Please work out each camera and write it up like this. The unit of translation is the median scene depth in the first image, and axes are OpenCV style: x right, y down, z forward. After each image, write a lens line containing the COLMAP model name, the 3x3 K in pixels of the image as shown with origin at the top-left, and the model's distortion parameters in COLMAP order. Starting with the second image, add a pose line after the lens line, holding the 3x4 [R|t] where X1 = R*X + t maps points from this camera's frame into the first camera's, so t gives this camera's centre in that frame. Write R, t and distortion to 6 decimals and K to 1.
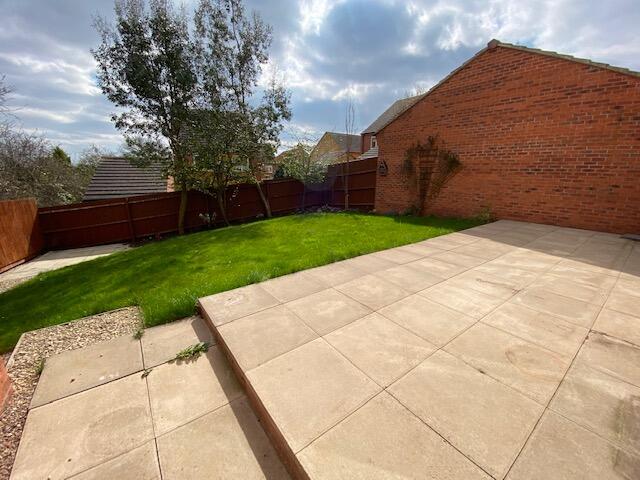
lens RADIAL K [[263.2, 0, 320.5], [0, 263.2, 239.8], [0, 0, 1]] dist [-0.002813, -0.000648]
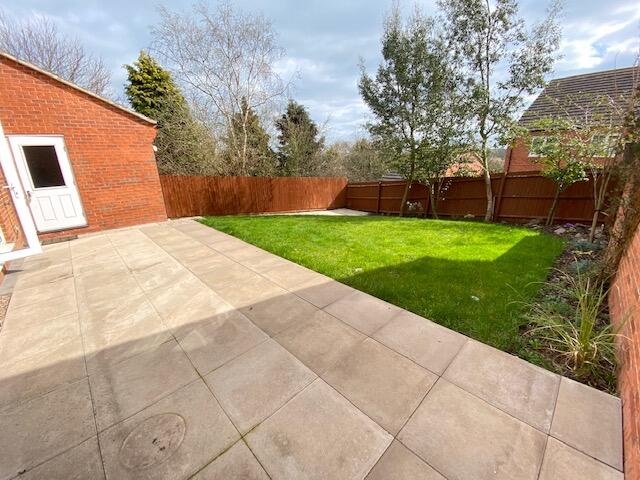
lens RADIAL K [[263.2, 0, 320.5], [0, 263.2, 240.2], [0, 0, 1]] dist [-0.002813, -0.000648]
pose [[0.109647, 0.288262, -0.951253, 1.740711], [-0.221009, 0.940137, 0.259418, -0.429202], [0.969088, 0.181791, 0.166792, 1.403323]]
